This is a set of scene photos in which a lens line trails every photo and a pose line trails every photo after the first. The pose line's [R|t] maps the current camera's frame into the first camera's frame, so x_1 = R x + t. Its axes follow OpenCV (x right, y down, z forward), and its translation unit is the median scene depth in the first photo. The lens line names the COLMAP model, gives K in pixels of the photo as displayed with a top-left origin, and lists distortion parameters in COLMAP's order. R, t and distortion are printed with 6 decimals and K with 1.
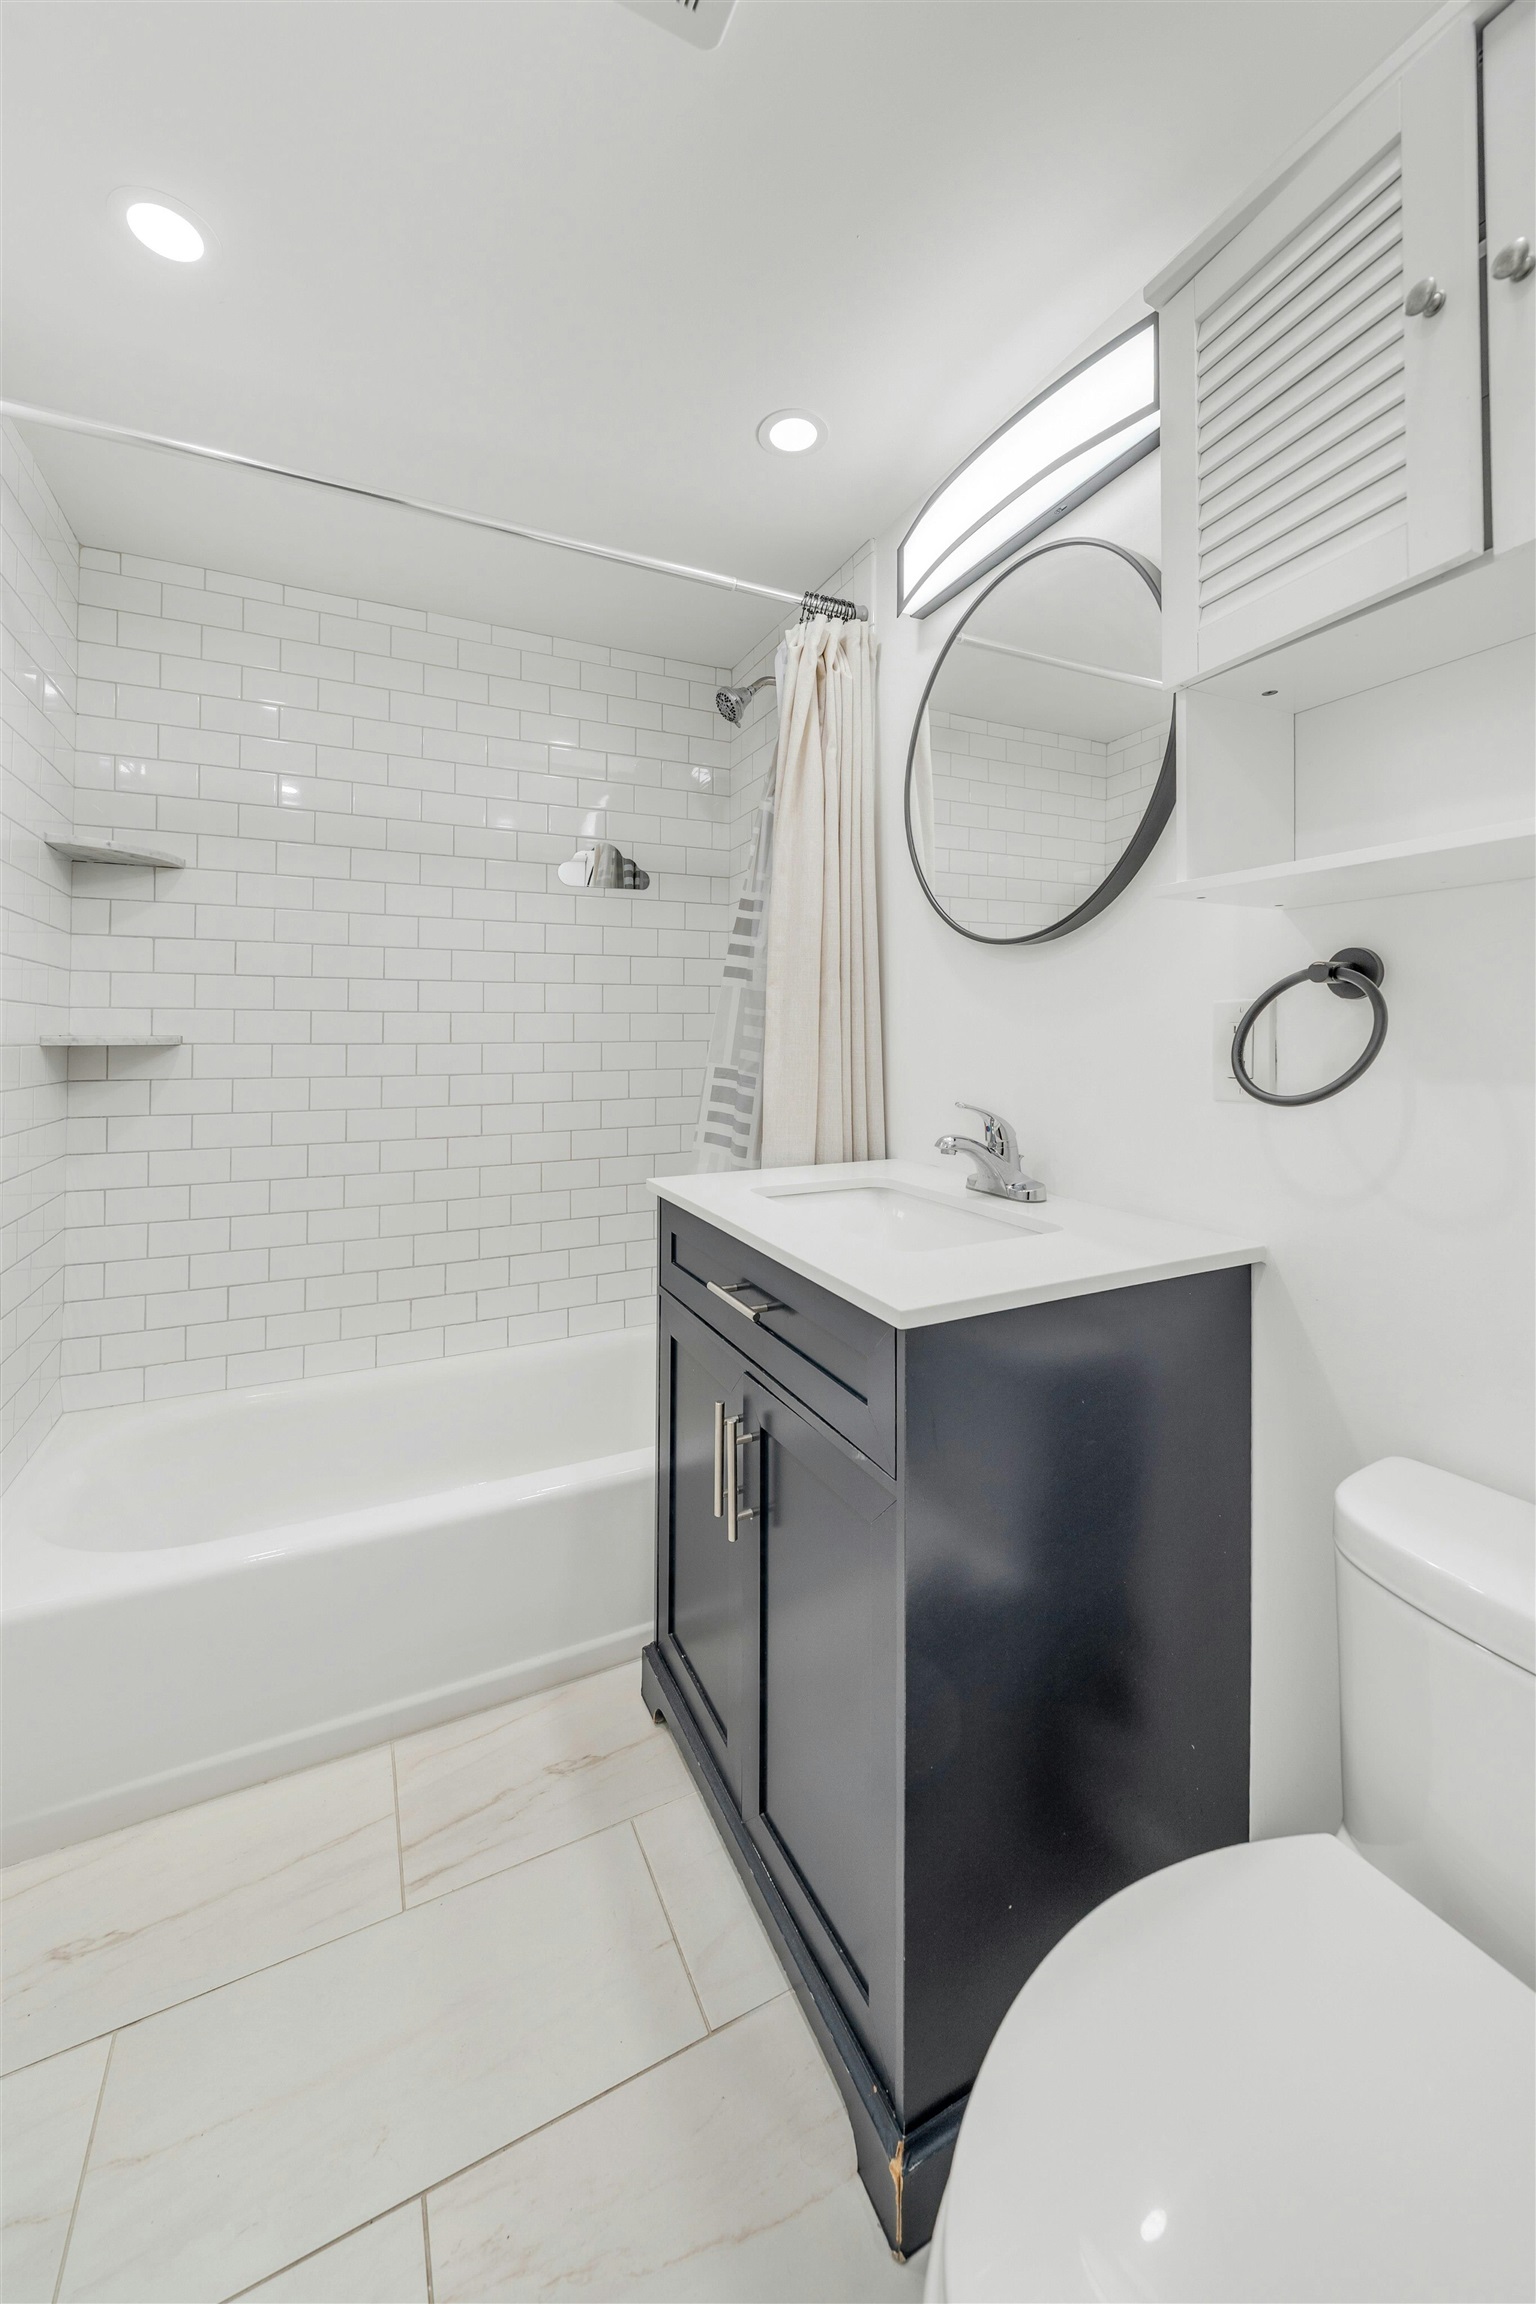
lens RADIAL K [[865.7, 0, 752.8], [0, 865.7, 1017.7], [0, 0, 1]] dist [-0.000756, -0.000037]
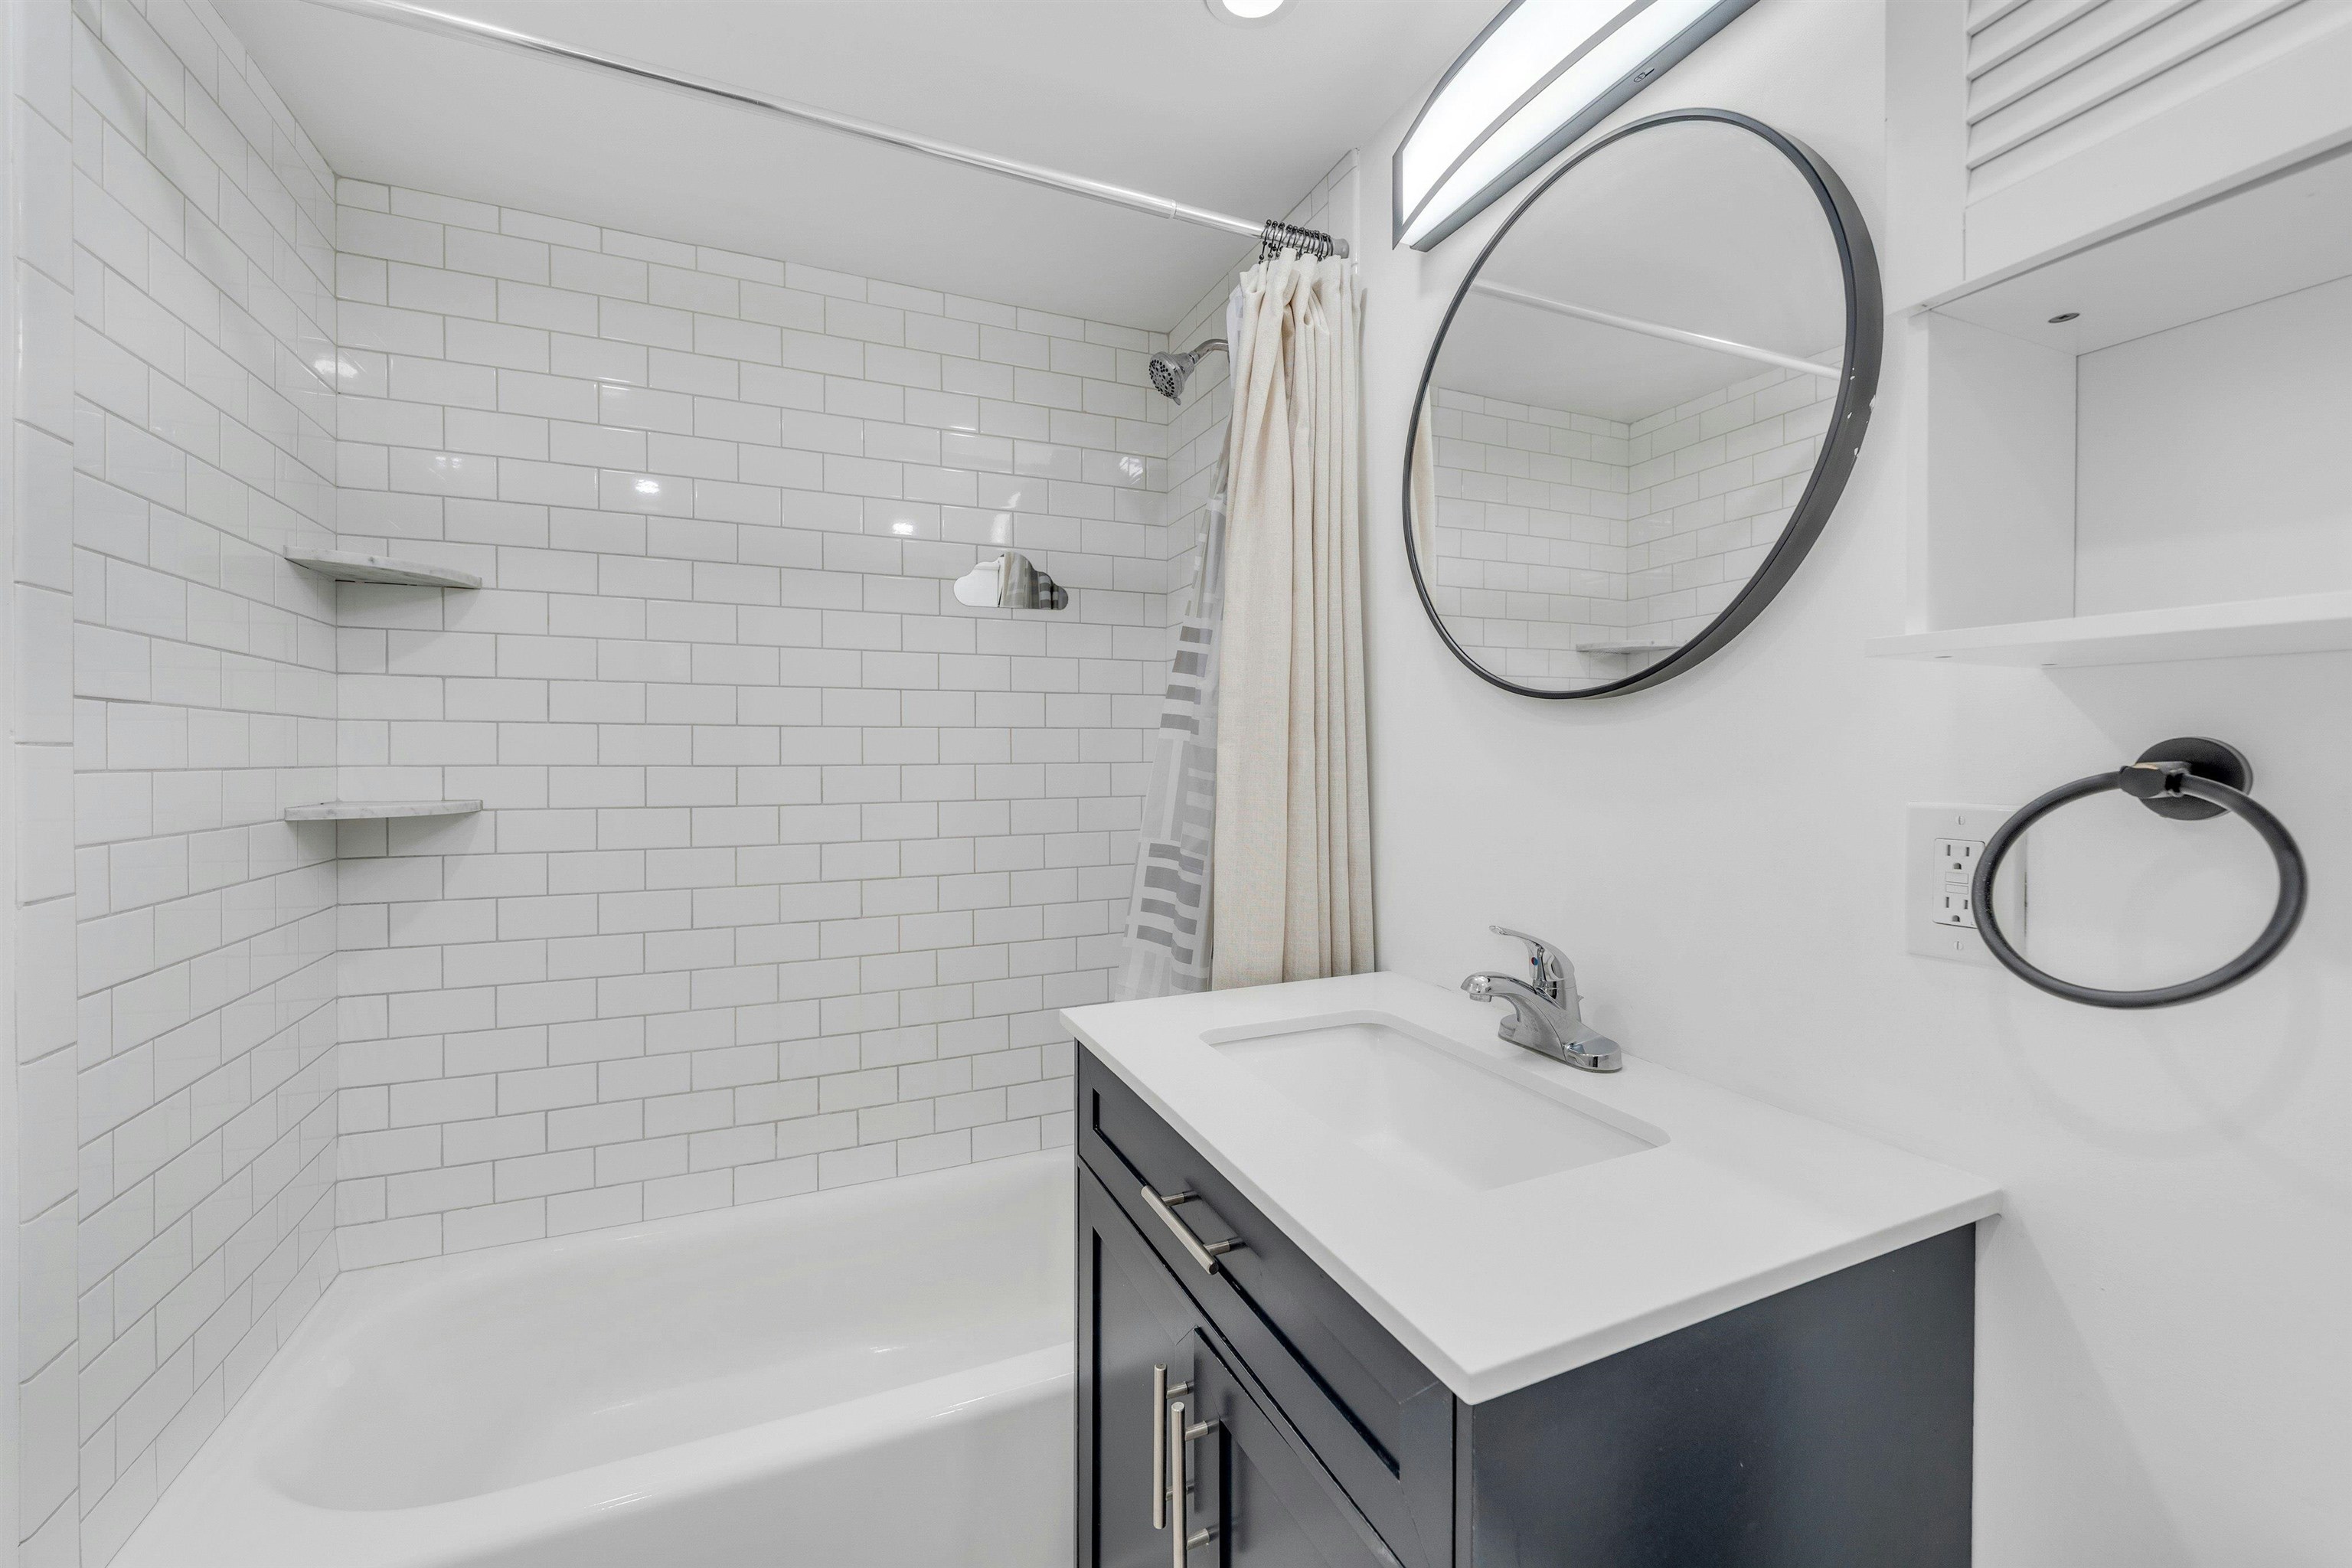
lens RADIAL K [[945.3, 0, 1179.1], [0, 945.3, 757.1], [0, 0, 1]] dist [0.000370, -0.000086]
pose [[0.999917, -0.003786, -0.012331, -0.007622], [0.004079, 0.999707, 0.023846, -0.043130], [0.012237, -0.023895, 0.999640, 0.162343]]
